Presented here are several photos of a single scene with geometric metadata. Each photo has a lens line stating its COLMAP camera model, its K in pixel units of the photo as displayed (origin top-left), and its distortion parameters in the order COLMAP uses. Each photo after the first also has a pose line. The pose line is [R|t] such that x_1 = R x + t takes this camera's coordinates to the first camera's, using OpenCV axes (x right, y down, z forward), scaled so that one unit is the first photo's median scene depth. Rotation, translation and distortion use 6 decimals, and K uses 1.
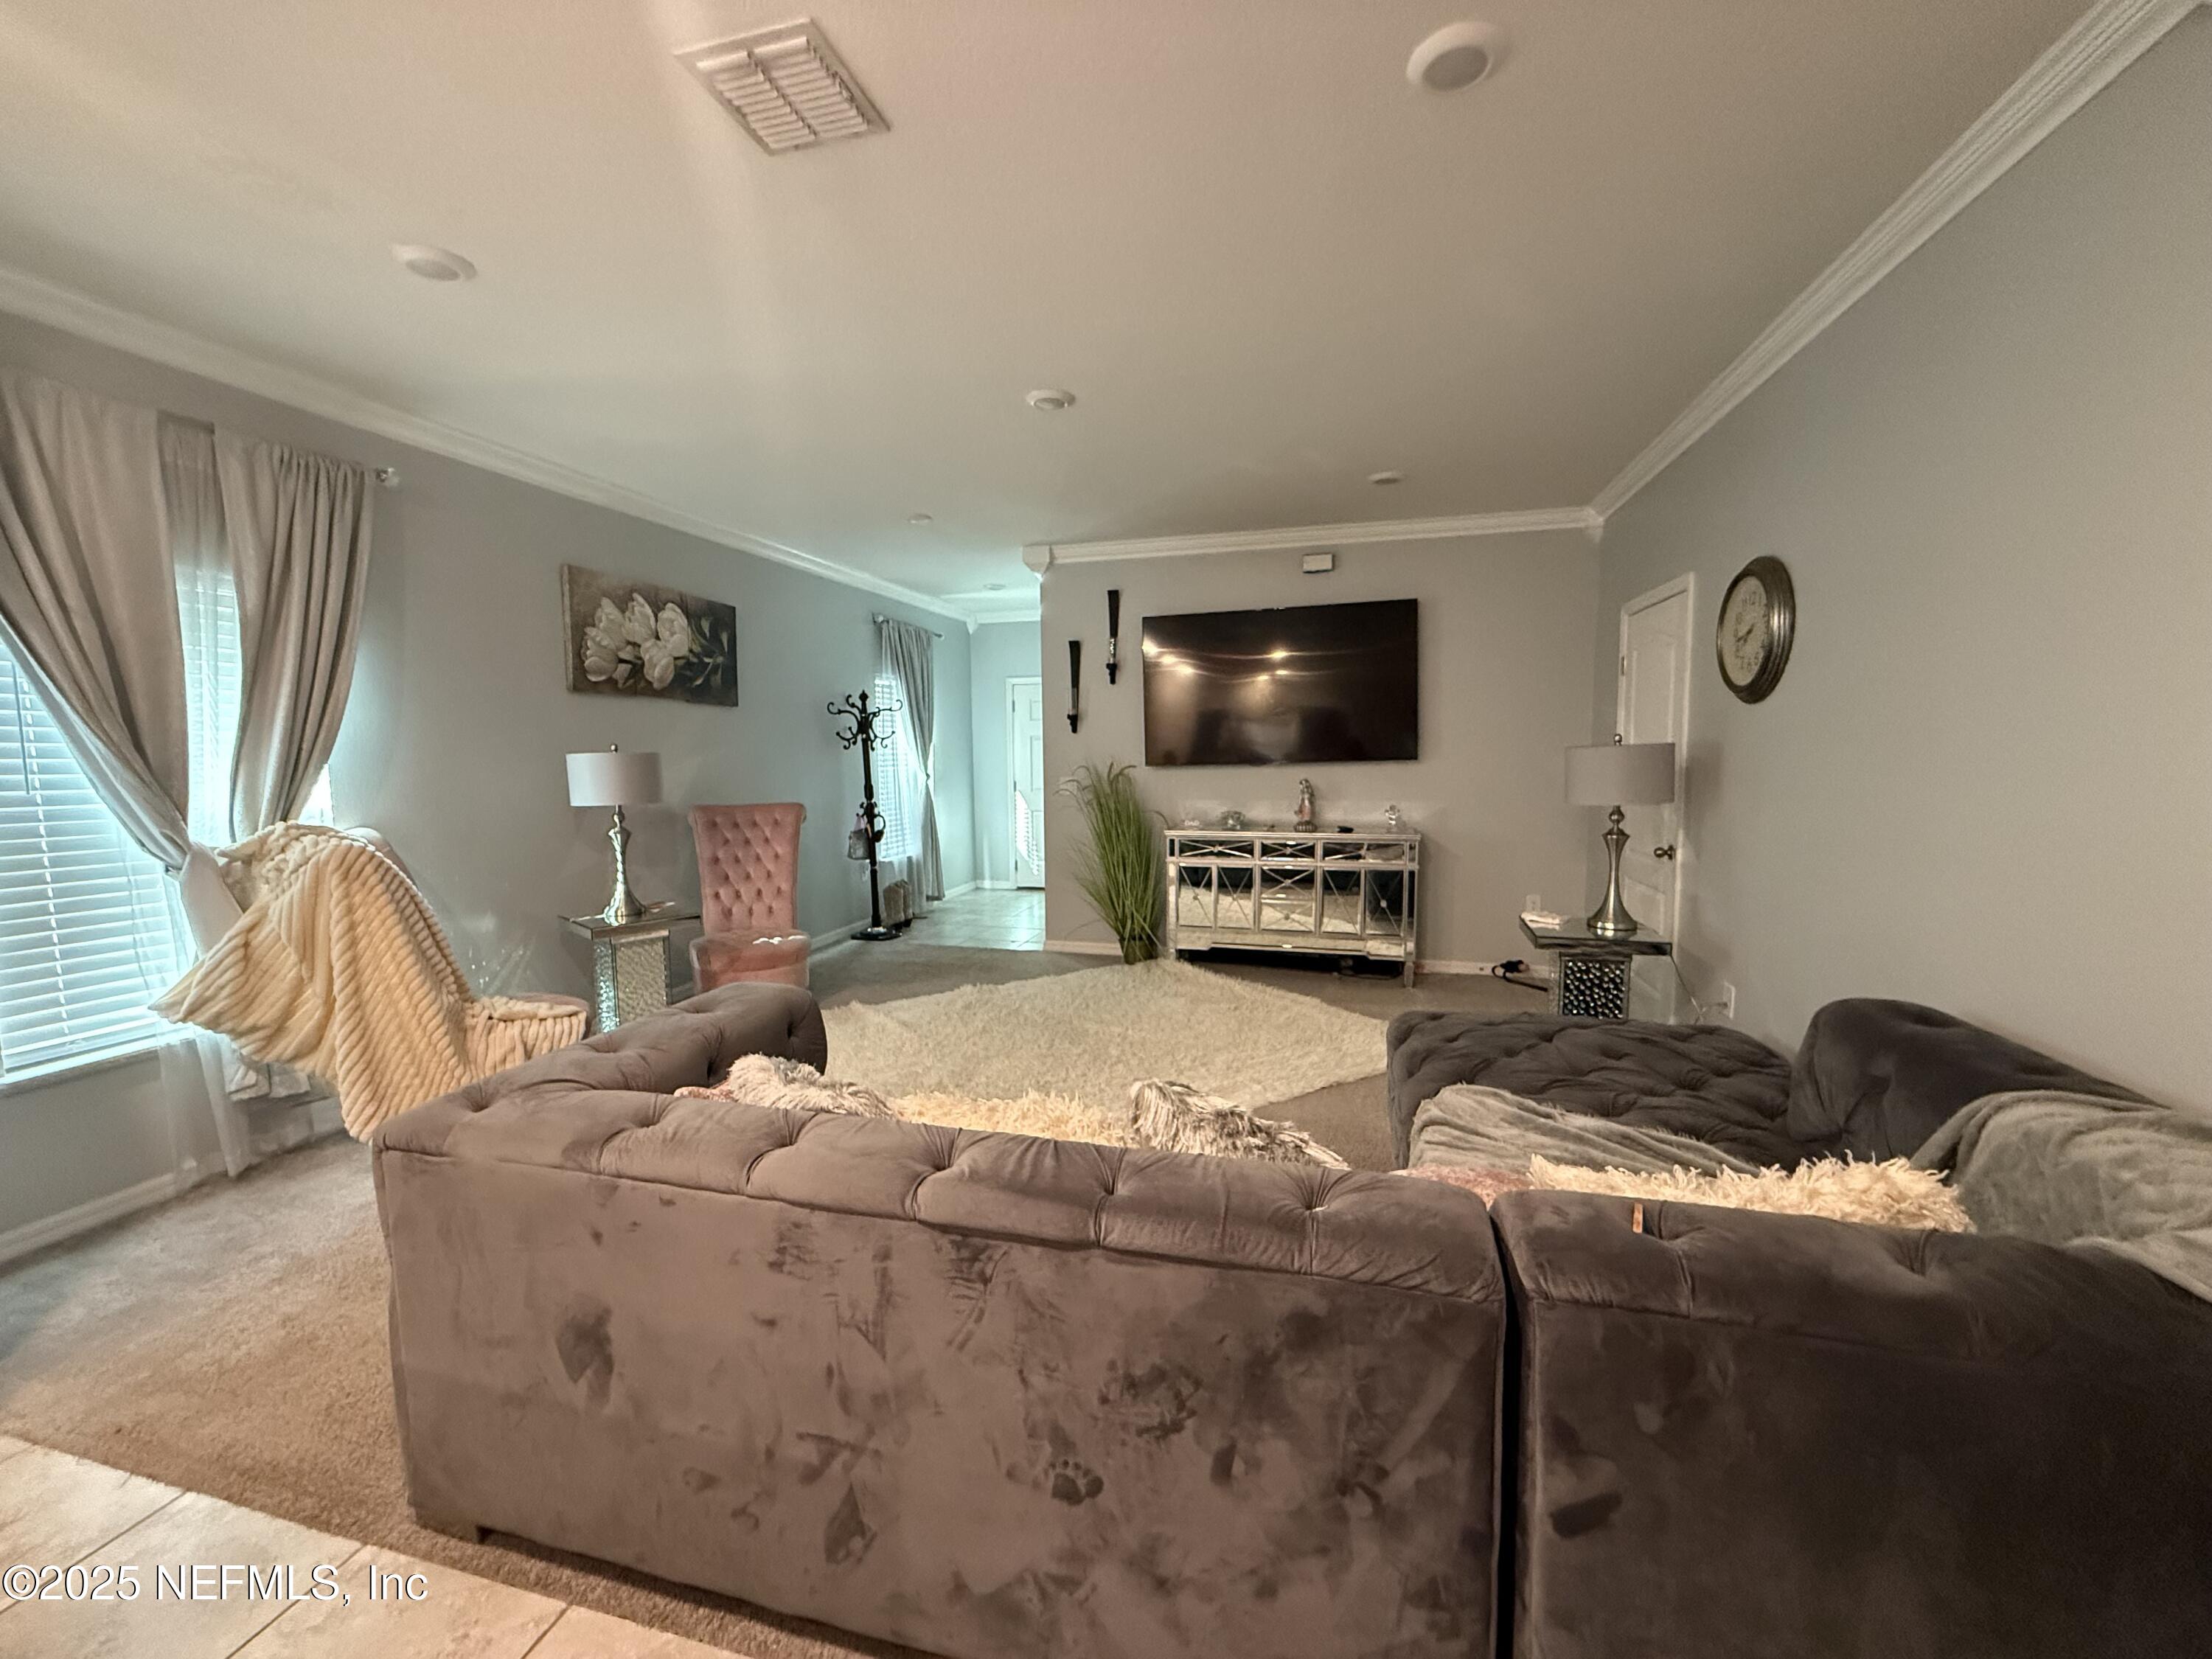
lens RADIAL K [[891.1, 0, 1106.0], [0, 891.1, 829.5], [0, 0, 1]] dist [-0.000311, -0.000108]
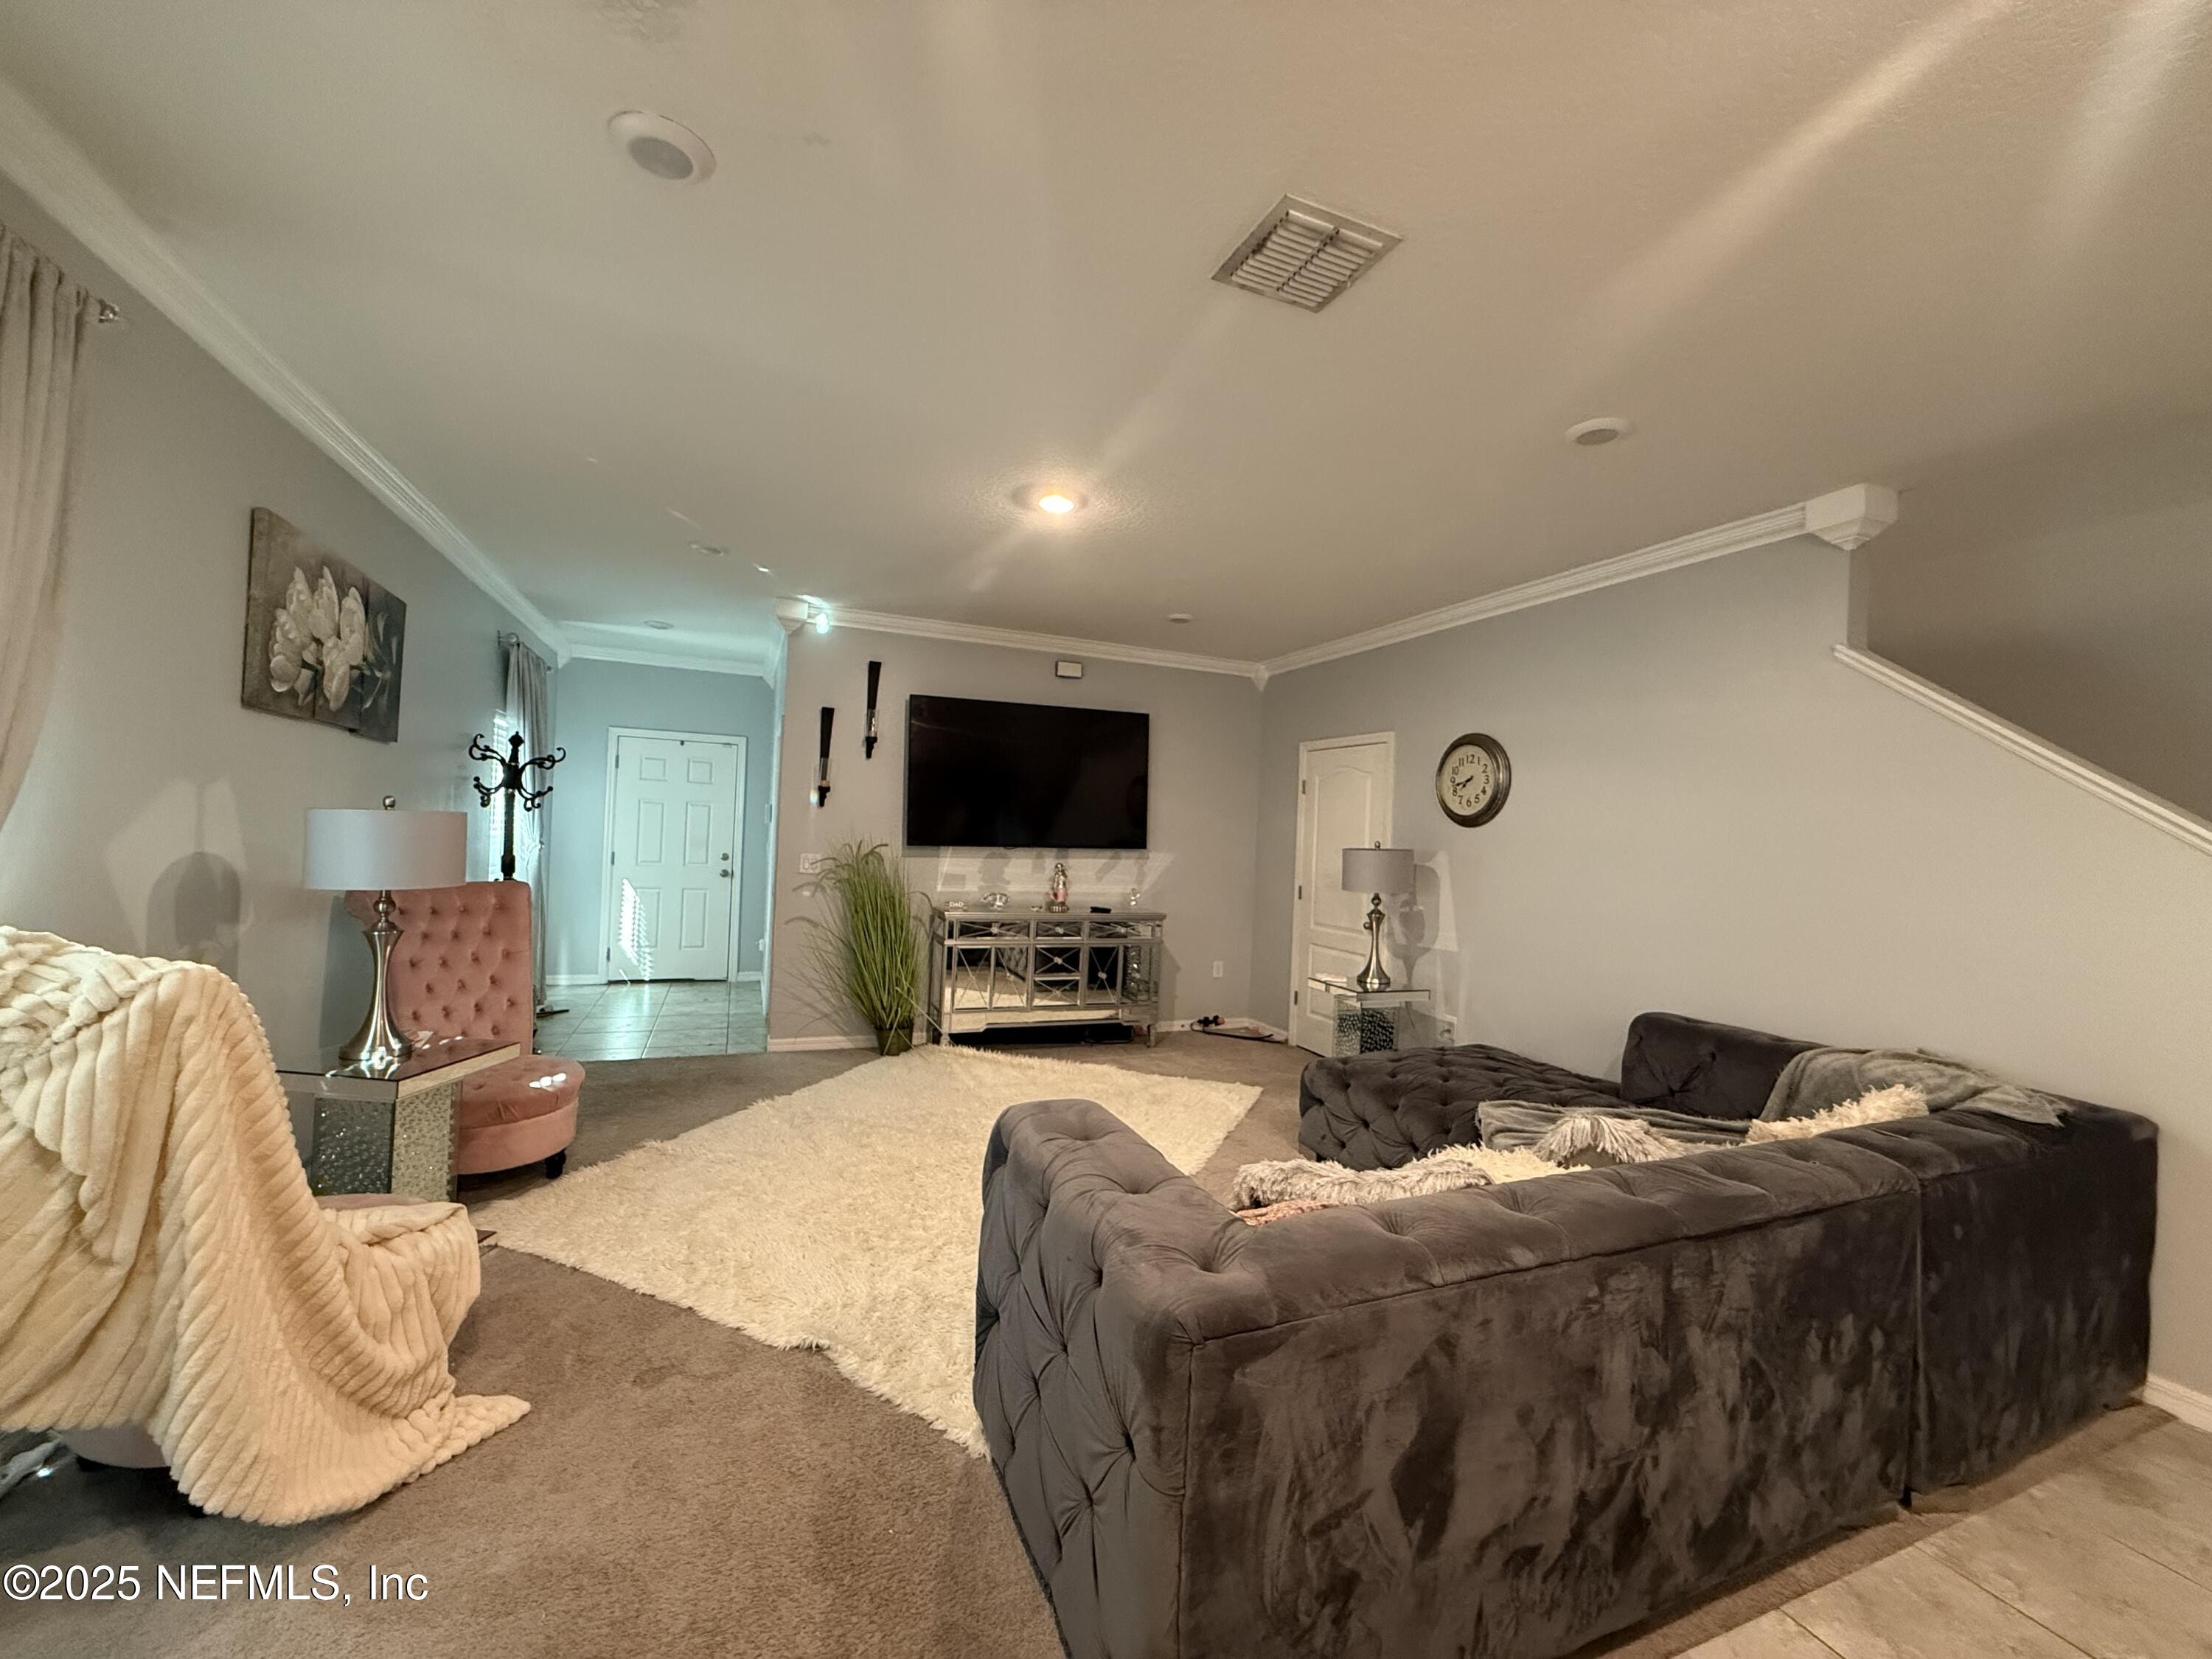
lens RADIAL K [[888.8, 0, 1106.0], [0, 888.8, 829.5], [0, 0, 1]] dist [-0.003416, 0.000093]
pose [[0.784973, 0.044902, 0.617901, -0.439978], [0.005051, 0.996873, -0.078858, -0.013380], [-0.619509, 0.065022, 0.782292, 0.125135]]
